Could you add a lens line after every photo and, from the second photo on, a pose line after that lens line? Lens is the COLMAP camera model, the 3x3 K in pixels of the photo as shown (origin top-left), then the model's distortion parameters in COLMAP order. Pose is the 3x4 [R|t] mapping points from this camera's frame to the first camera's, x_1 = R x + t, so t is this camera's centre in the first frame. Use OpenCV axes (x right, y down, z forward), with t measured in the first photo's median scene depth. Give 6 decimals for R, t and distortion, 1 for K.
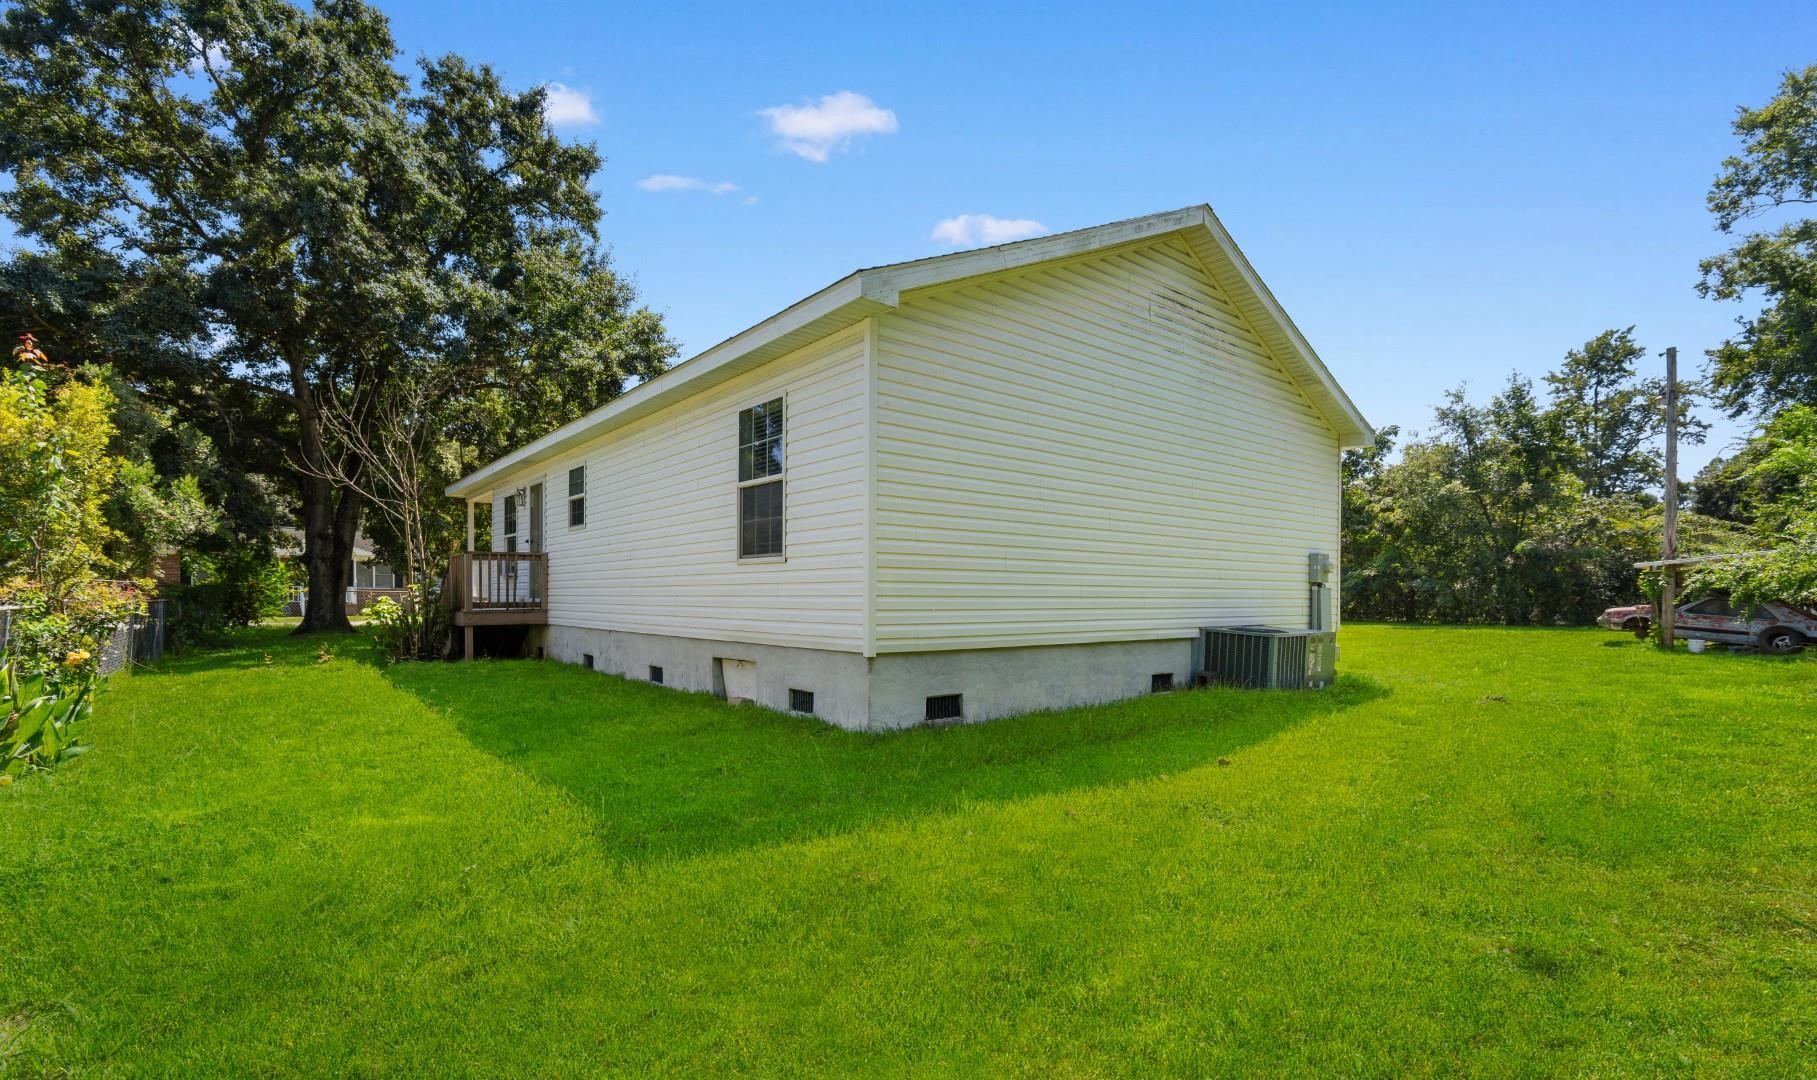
lens RADIAL K [[802.9, 0, 908.5], [0, 802.9, 540.0], [0, 0, 1]] dist [0.000042, -0.000016]
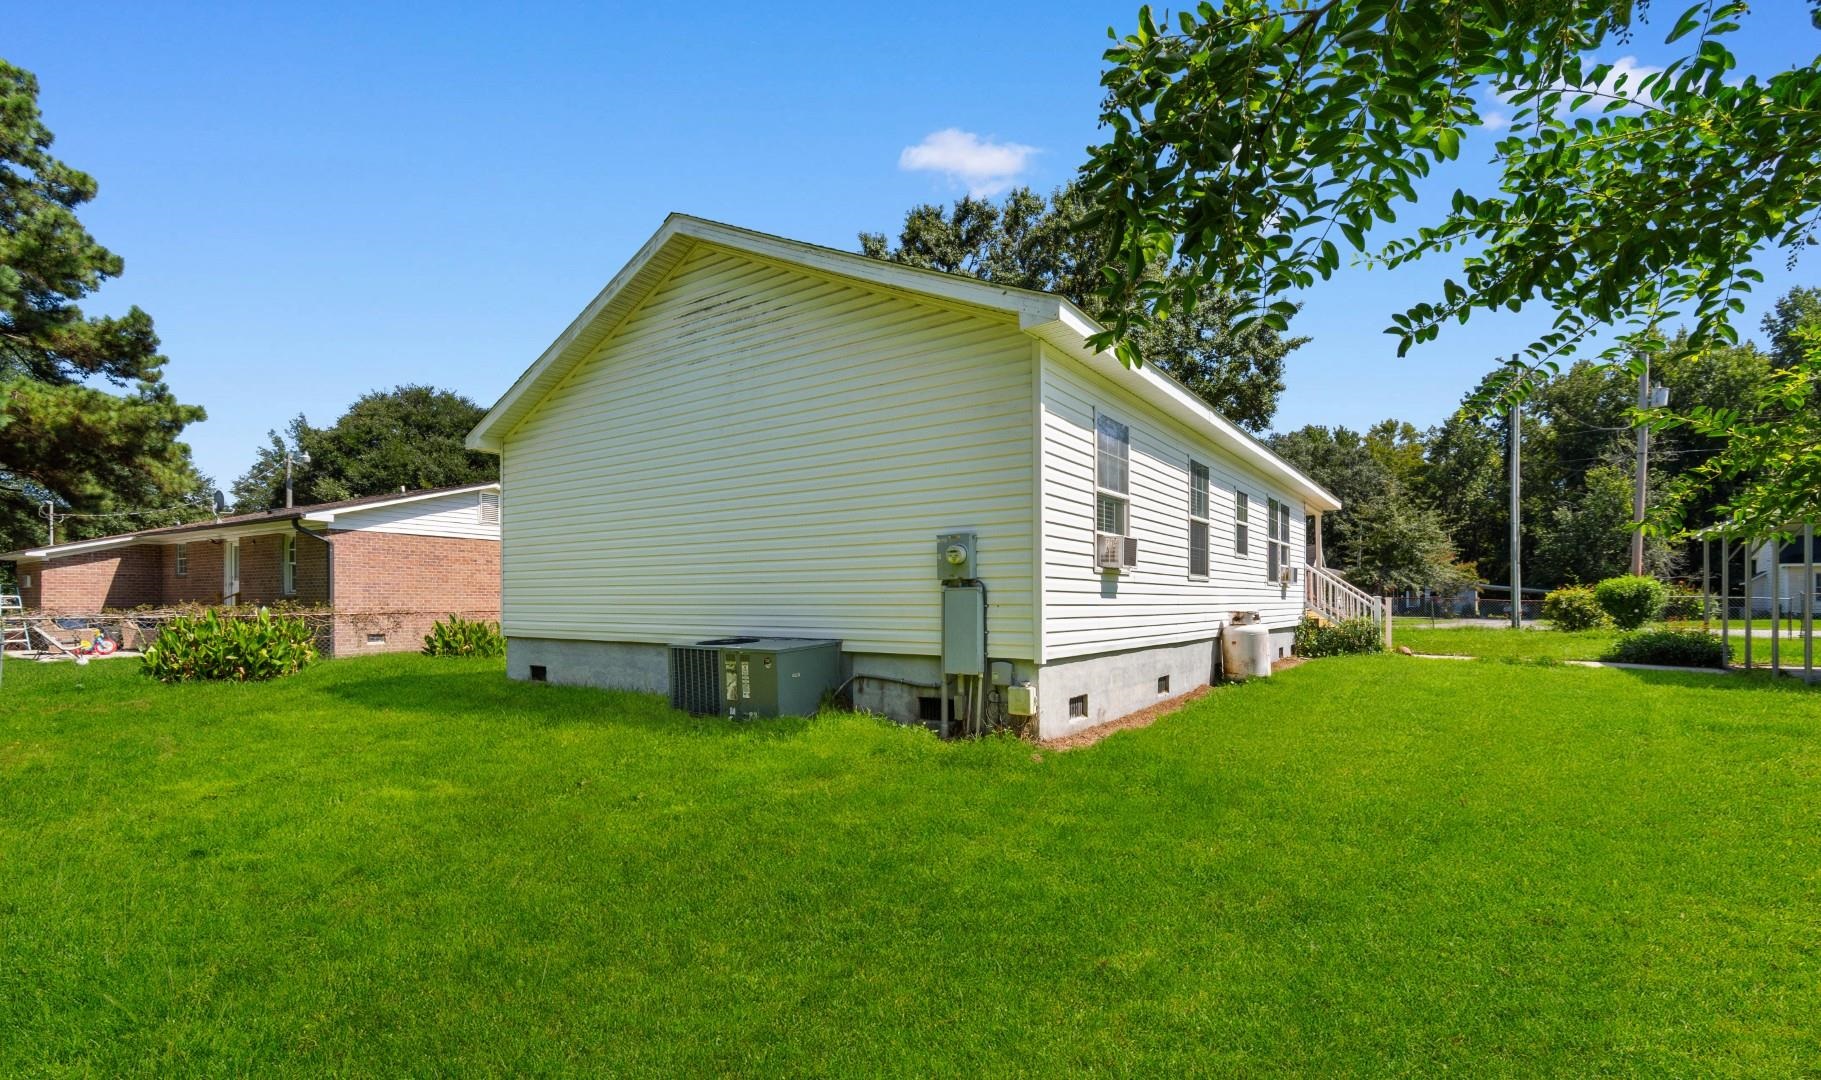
lens RADIAL K [[804.7, 0, 910.5], [0, 804.7, 540.0], [0, 0, 1]] dist [0.000042, -0.000016]
pose [[0.268126, -0.079443, -0.960103, 1.452581], [0.067170, 0.995710, -0.063631, 0.077258], [0.961039, -0.047429, 0.272312, 1.038963]]
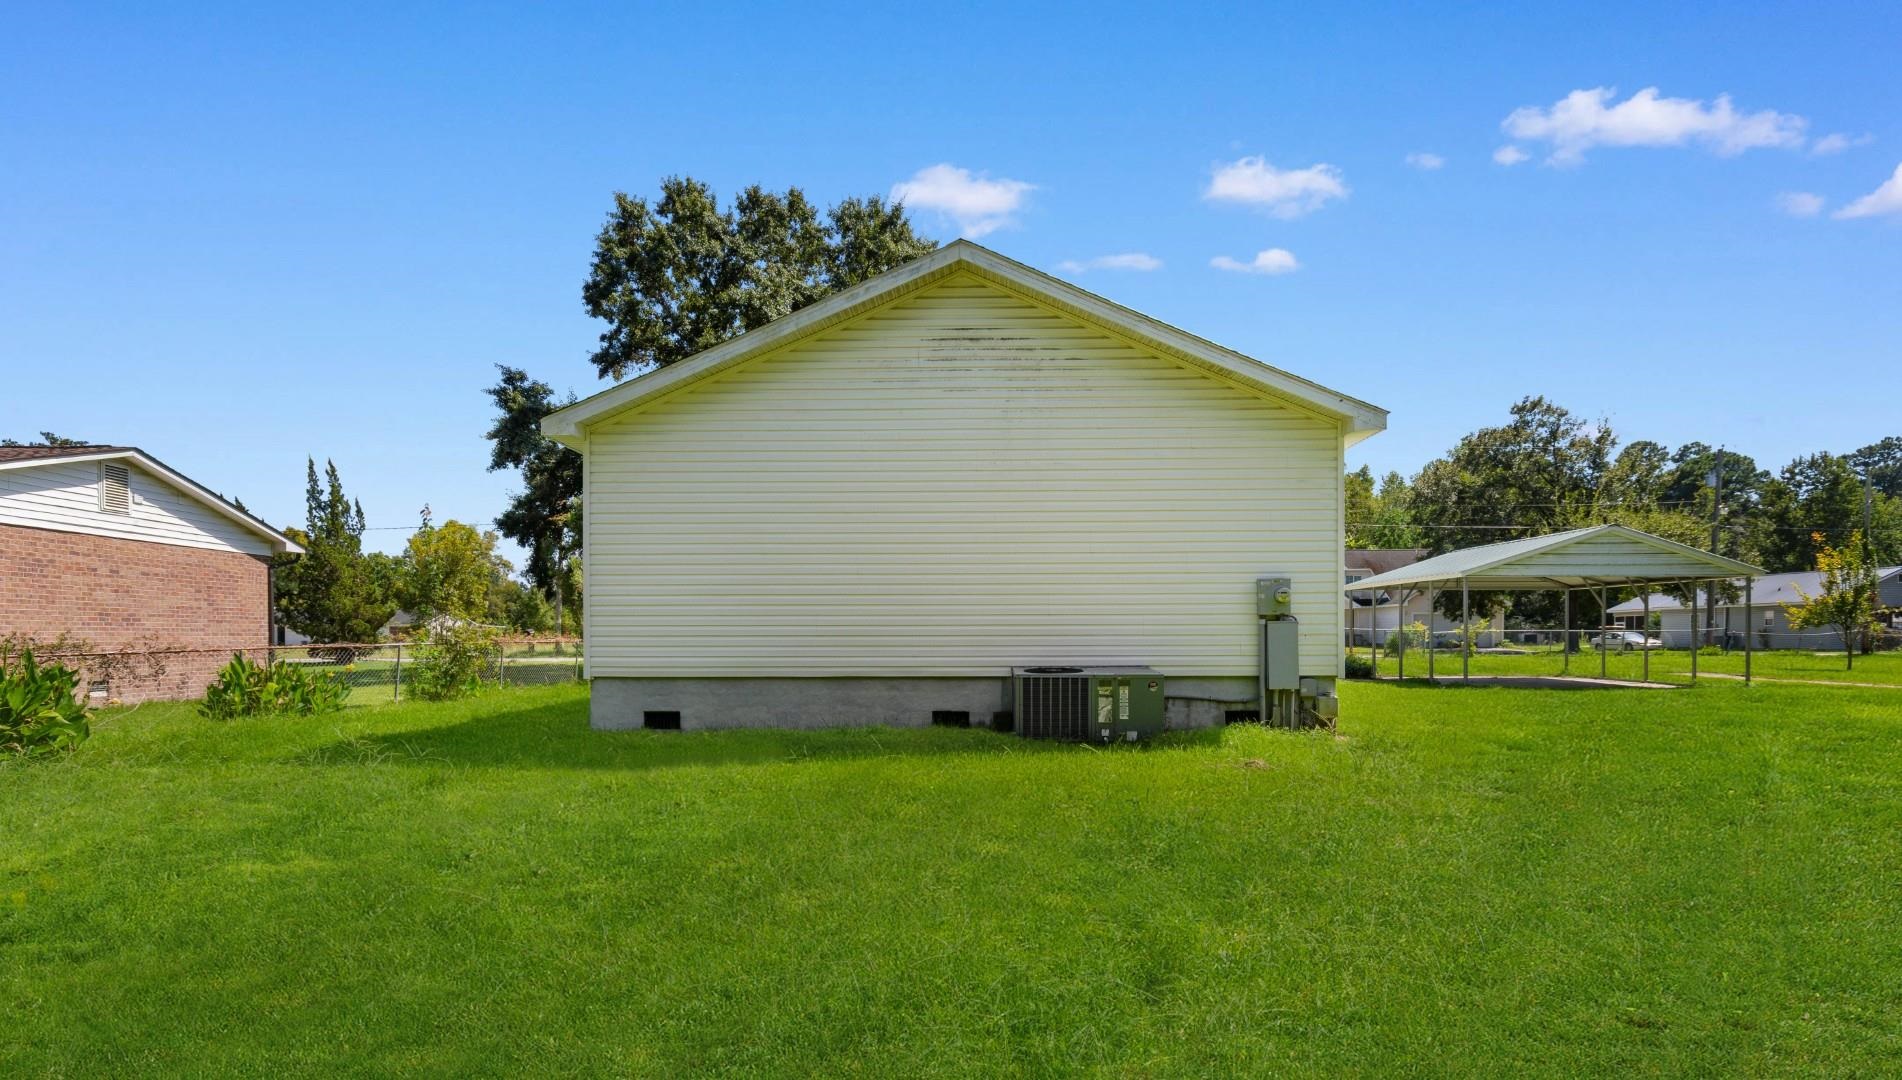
lens RADIAL K [[894.1, 0, 956.4], [0, 894.1, 549.8], [0, 0, 1]] dist [-0.000207, -0.000011]
pose [[0.762013, -0.068418, -0.643937, 1.106294], [0.050067, 0.997651, -0.046752, 0.018520], [0.645623, 0.003385, 0.763648, 0.156822]]
